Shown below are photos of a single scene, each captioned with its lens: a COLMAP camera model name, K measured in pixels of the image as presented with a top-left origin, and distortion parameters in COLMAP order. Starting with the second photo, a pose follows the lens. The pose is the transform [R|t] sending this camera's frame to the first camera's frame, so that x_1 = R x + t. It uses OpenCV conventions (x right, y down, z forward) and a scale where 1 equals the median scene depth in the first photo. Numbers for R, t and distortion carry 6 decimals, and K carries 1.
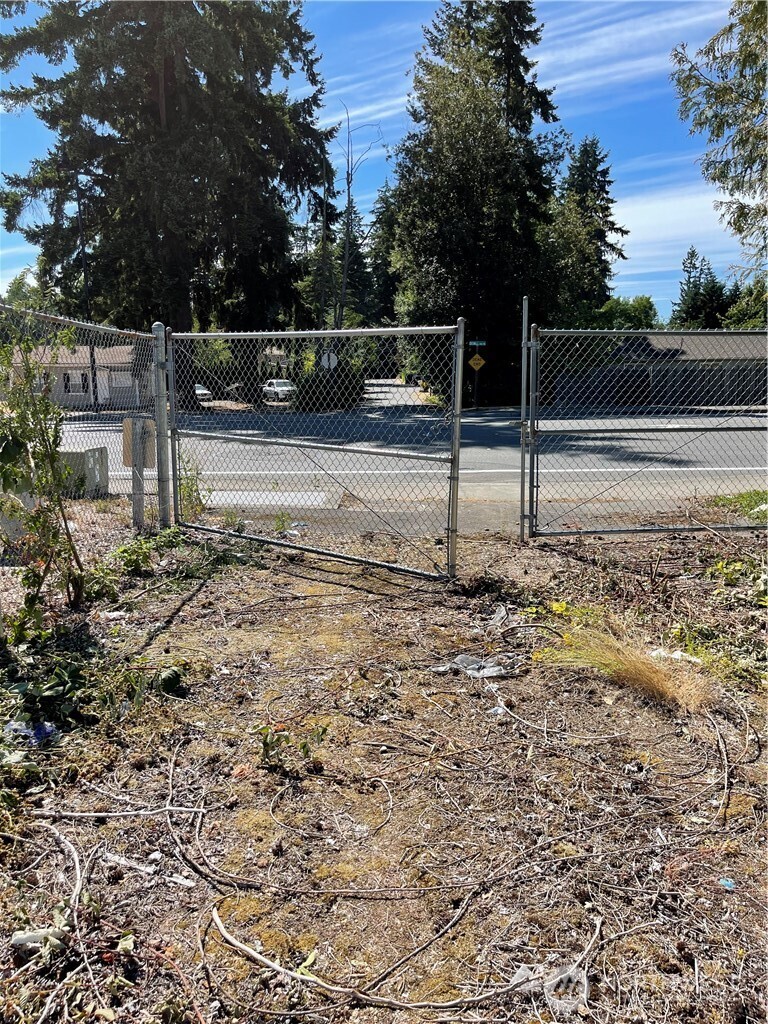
lens RADIAL K [[776.7, 0, 378.5], [0, 776.7, 513.4], [0, 0, 1]] dist [0.089042, -0.091711]
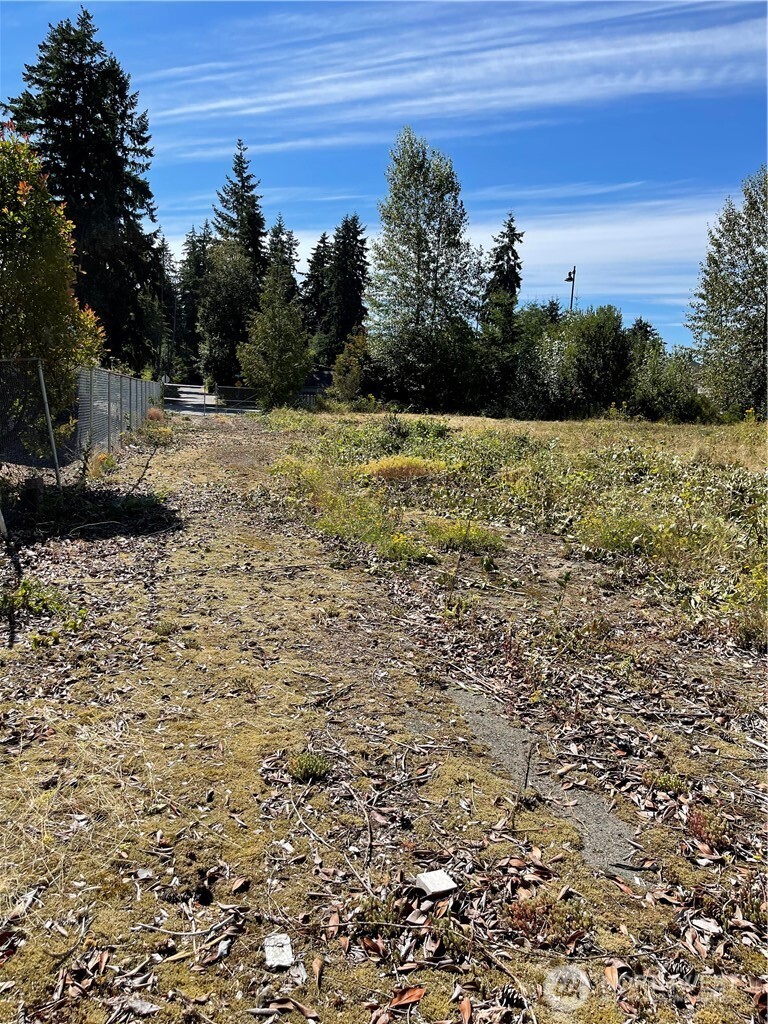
lens RADIAL K [[776.7, 0, 378.5], [0, 776.7, 513.4], [0, 0, 1]] dist [0.089042, -0.091711]
pose [[0.970192, 0.006278, 0.242255, -0.007363], [-0.002532, 0.999872, -0.015771, 0.067116], [-0.242323, 0.014687, 0.970085, -0.403590]]
